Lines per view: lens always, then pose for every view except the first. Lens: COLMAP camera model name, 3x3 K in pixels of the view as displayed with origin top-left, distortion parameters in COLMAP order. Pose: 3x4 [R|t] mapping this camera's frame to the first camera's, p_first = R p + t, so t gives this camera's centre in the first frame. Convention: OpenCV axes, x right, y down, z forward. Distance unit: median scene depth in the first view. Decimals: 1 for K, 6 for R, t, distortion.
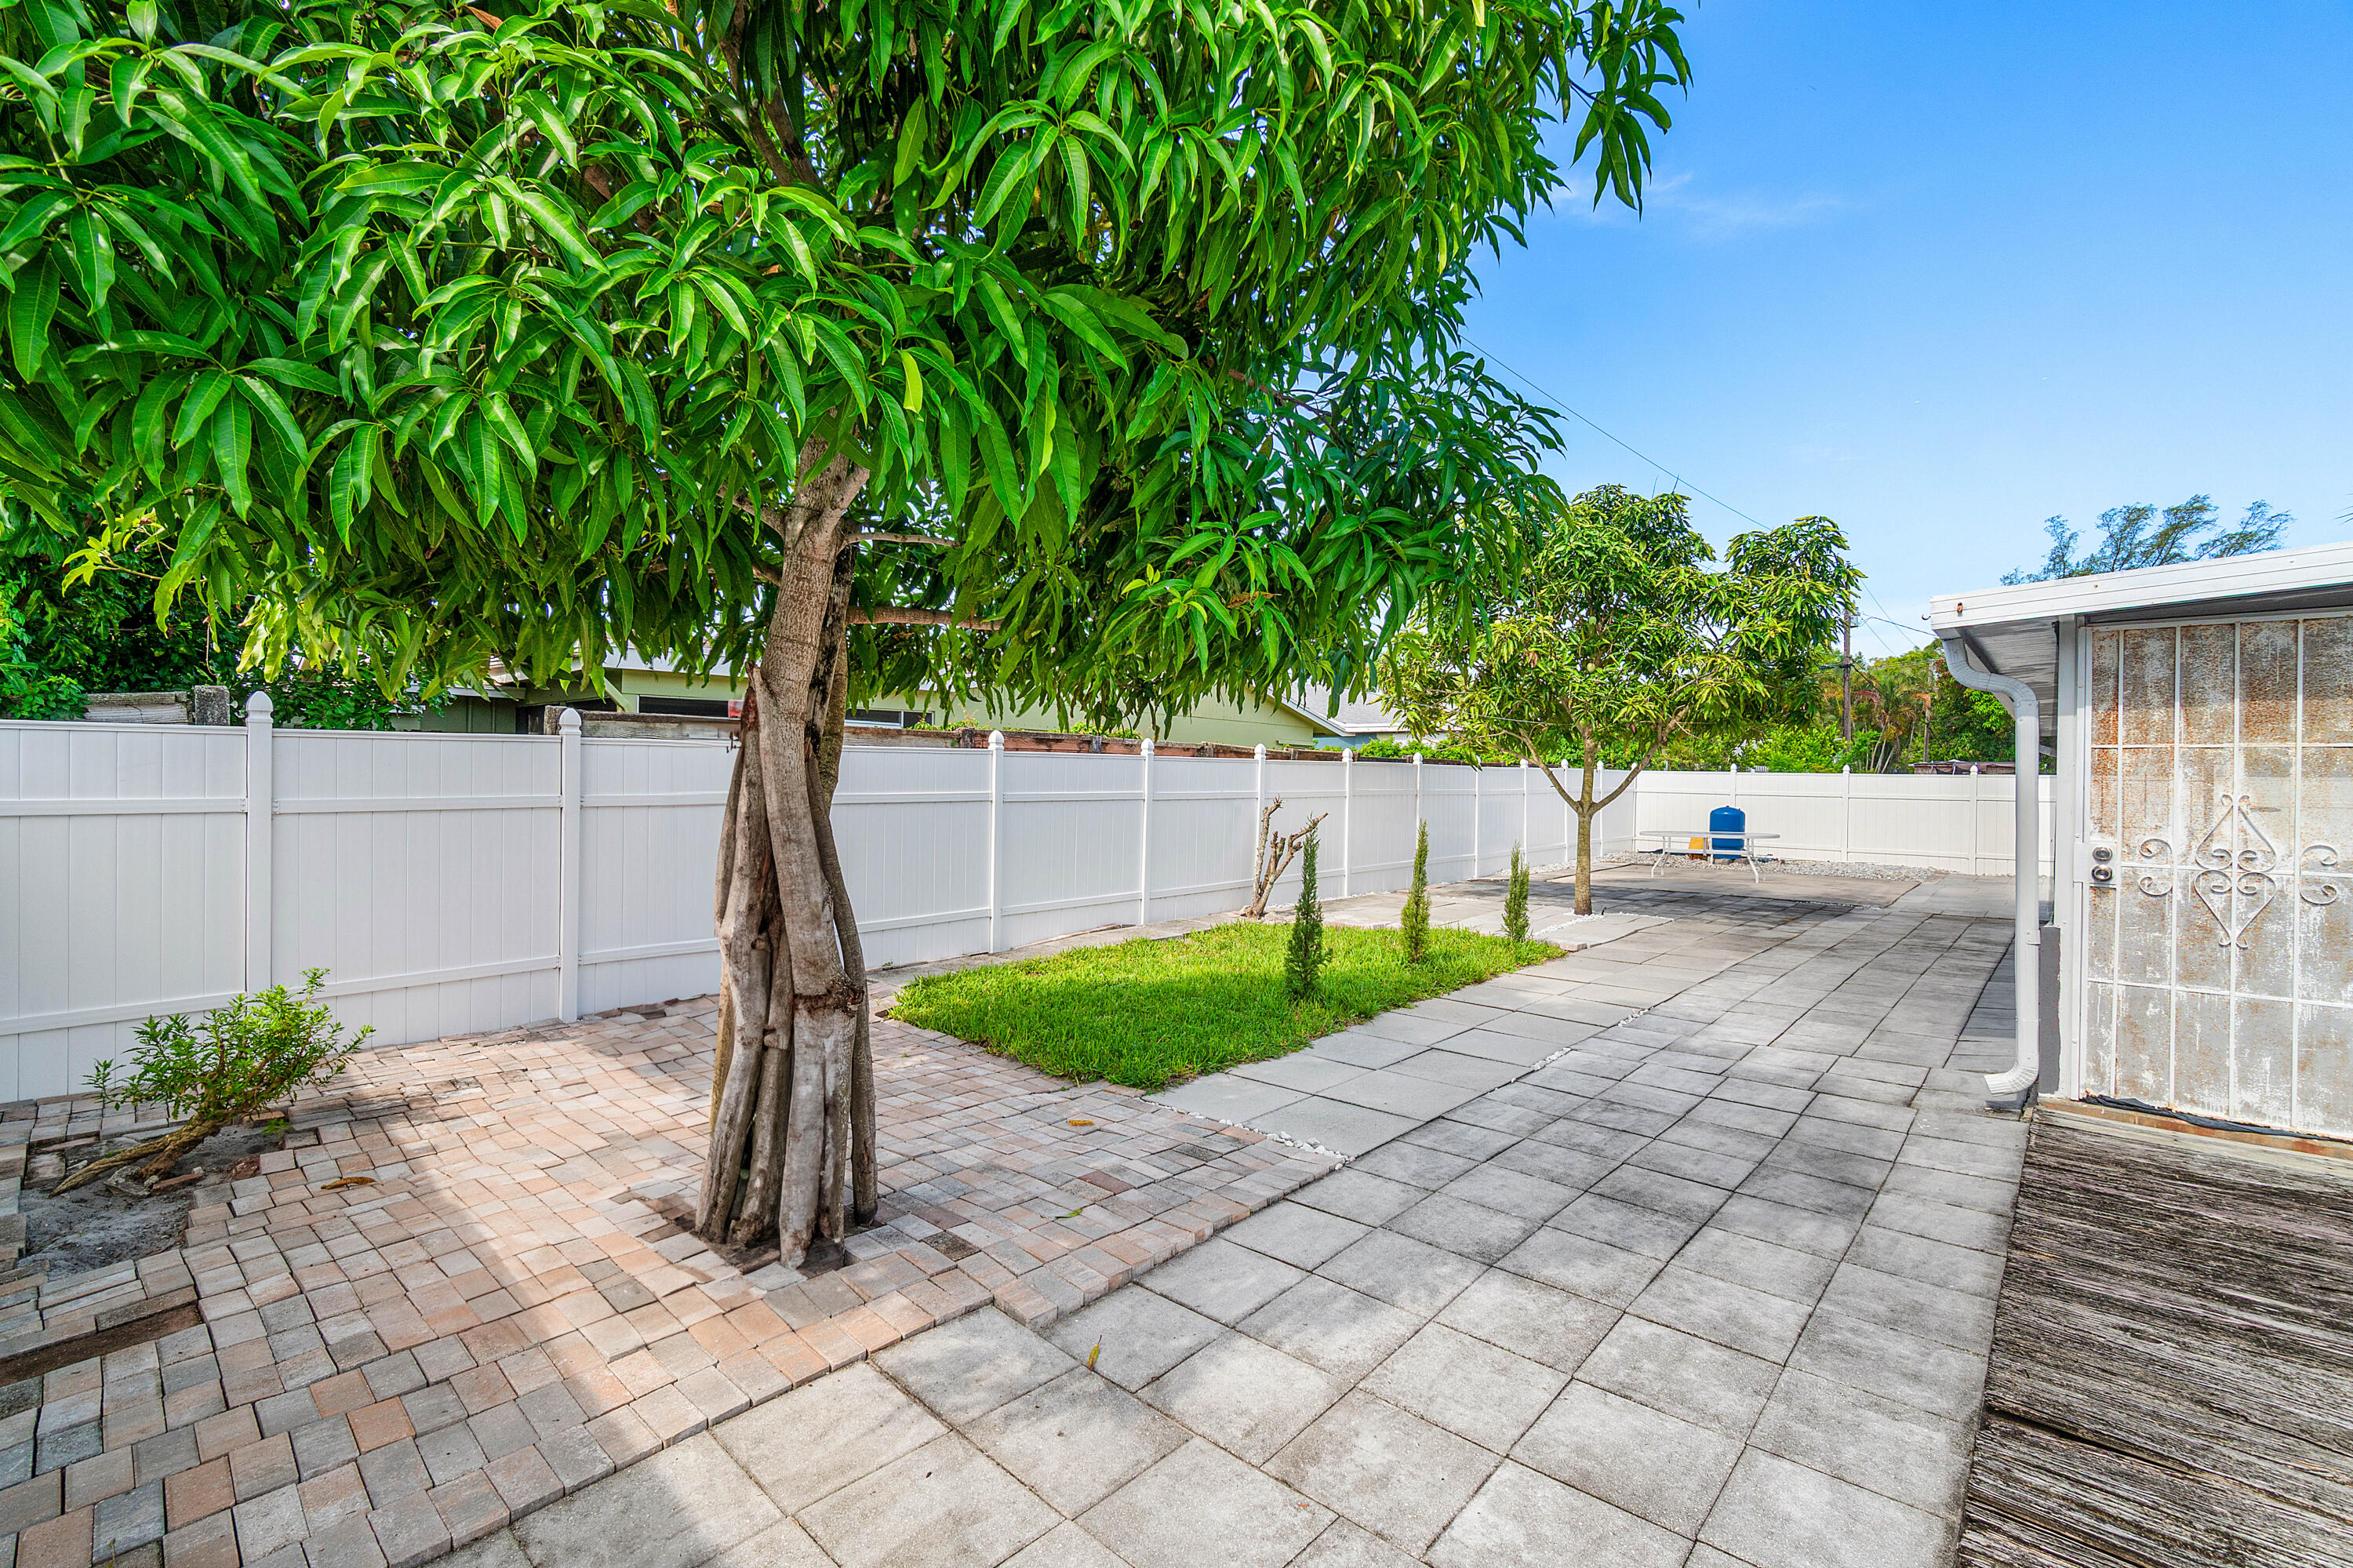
lens RADIAL K [[1033.4, 0, 1201.0], [0, 1033.4, 781.2], [0, 0, 1]] dist [-0.000843, 0.000193]
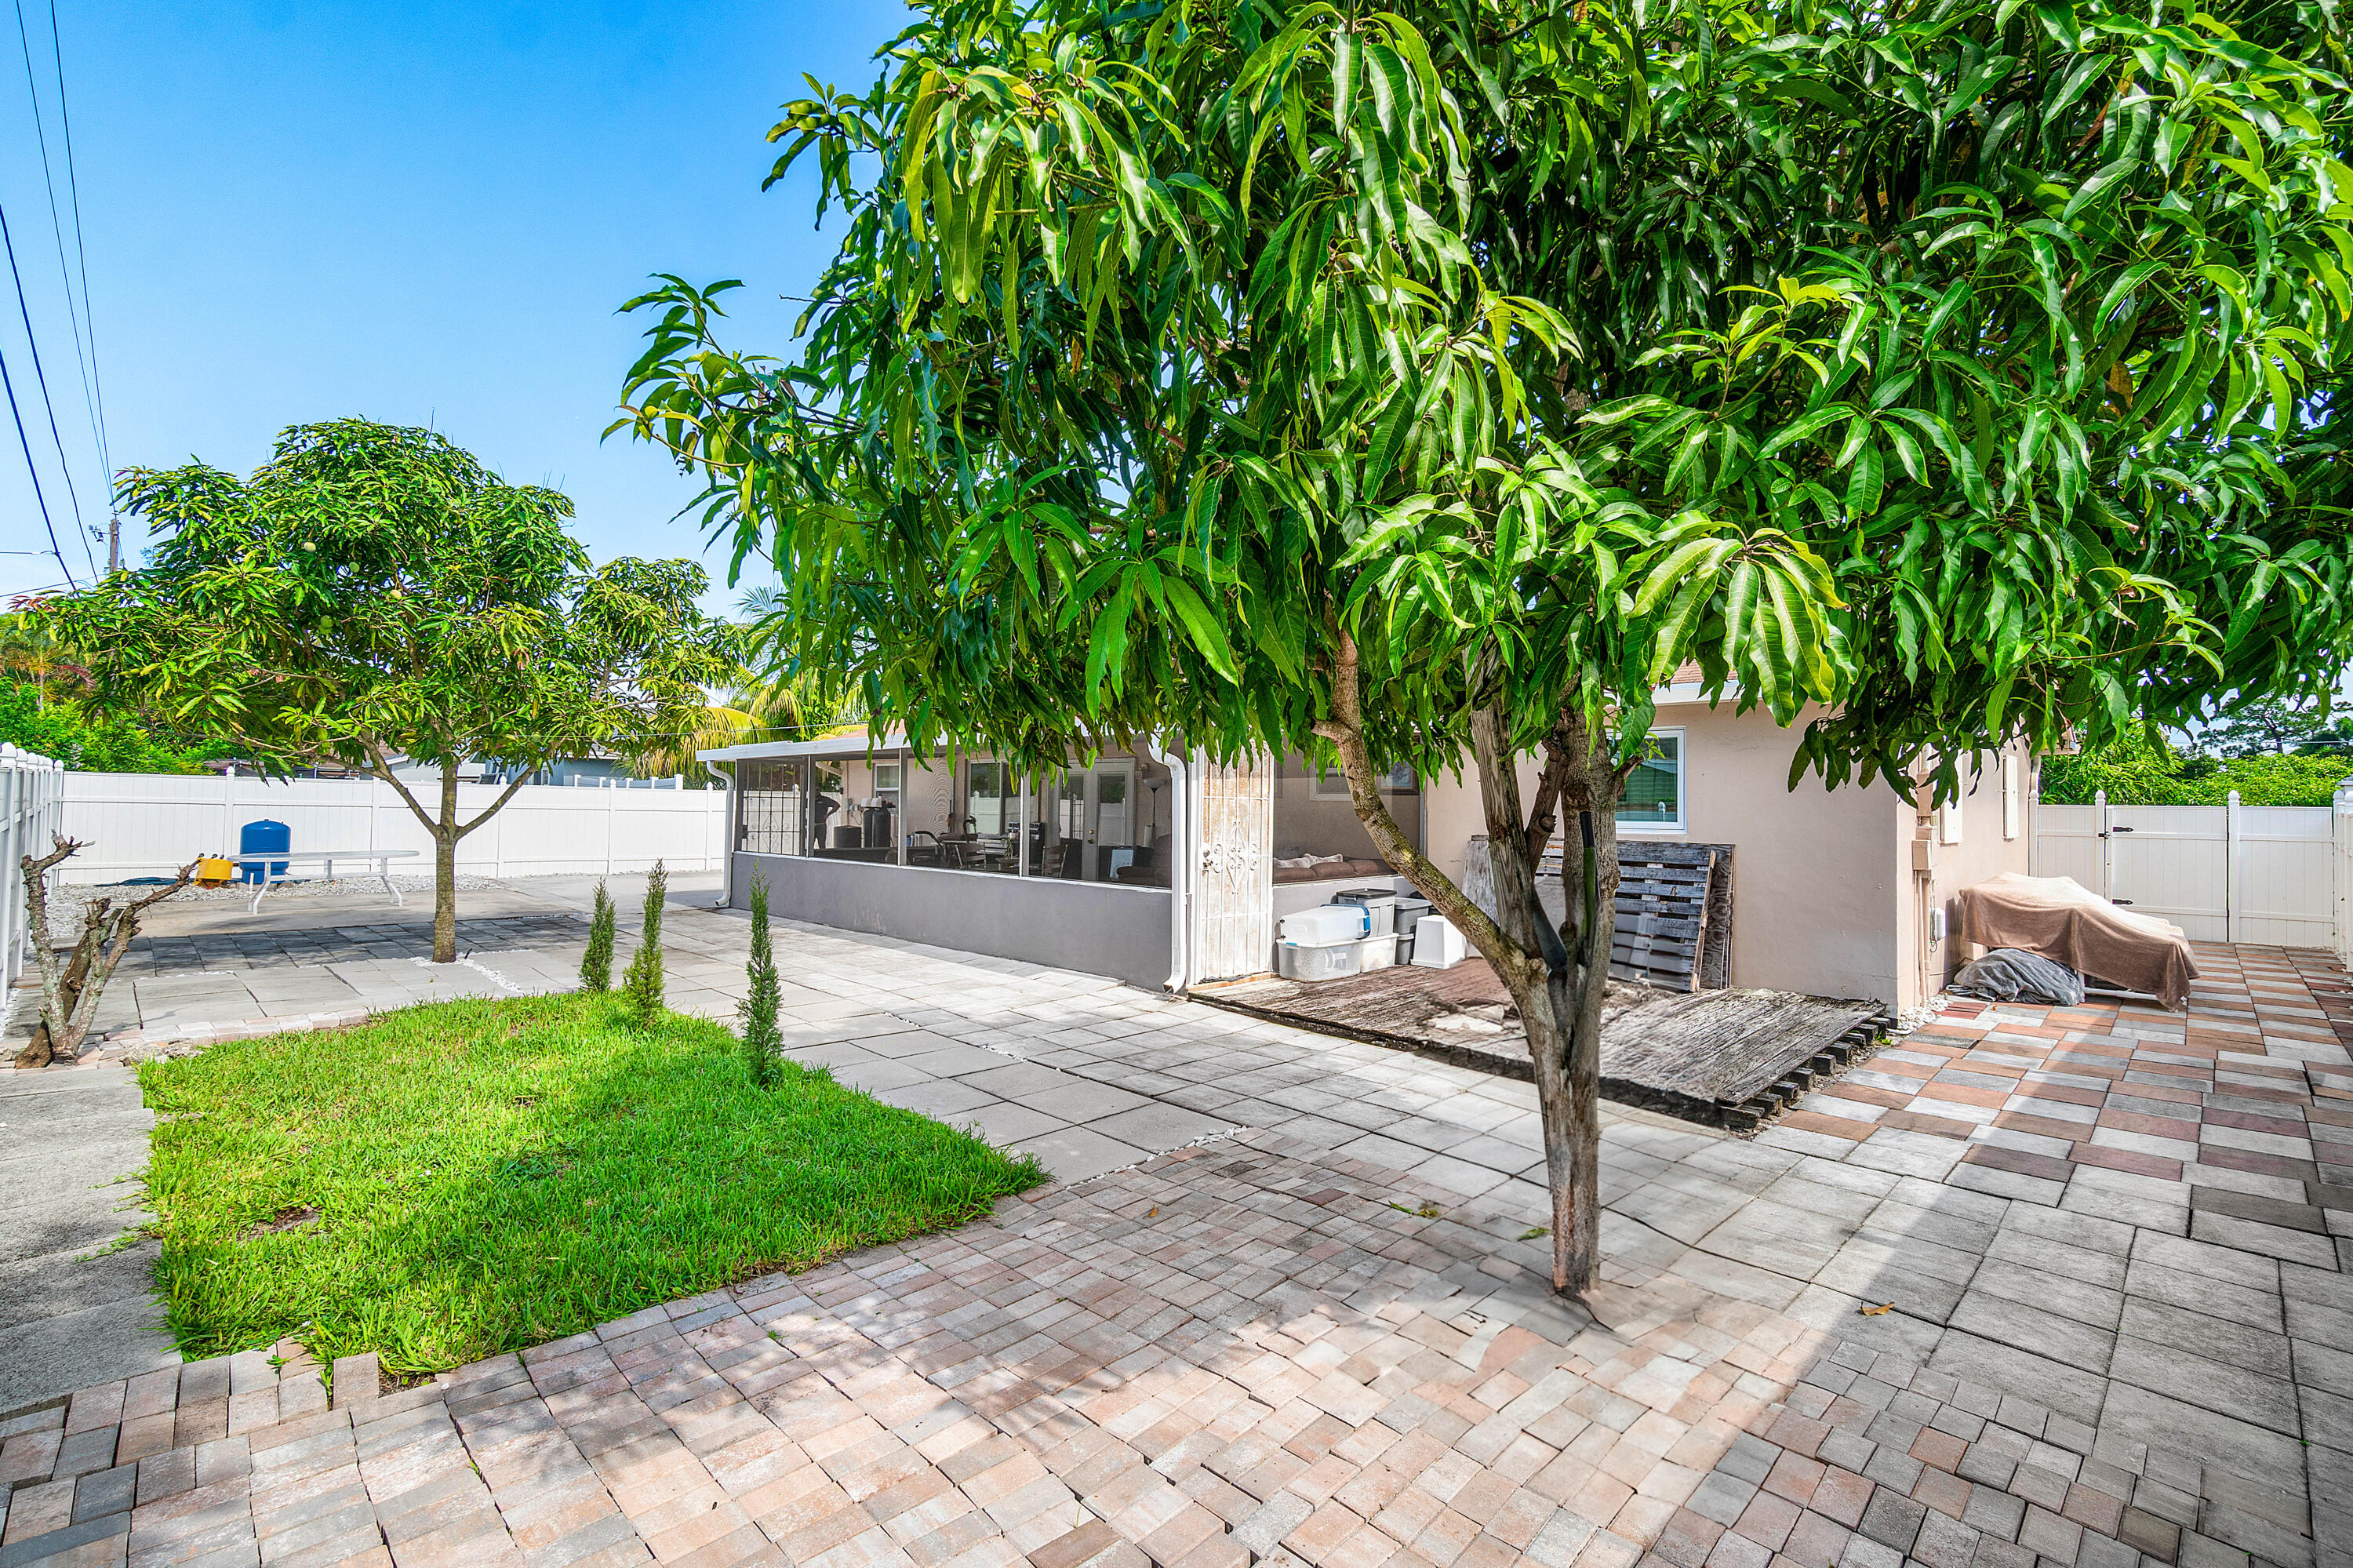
lens RADIAL K [[1033.4, 0, 1201.0], [0, 1033.4, 781.2], [0, 0, 1]] dist [-0.000843, 0.000193]
pose [[0.061547, 0.006441, 0.998083, -0.891406], [-0.011718, 0.999915, -0.005730, -0.036709], [-0.998035, -0.011343, 0.061617, 0.788666]]
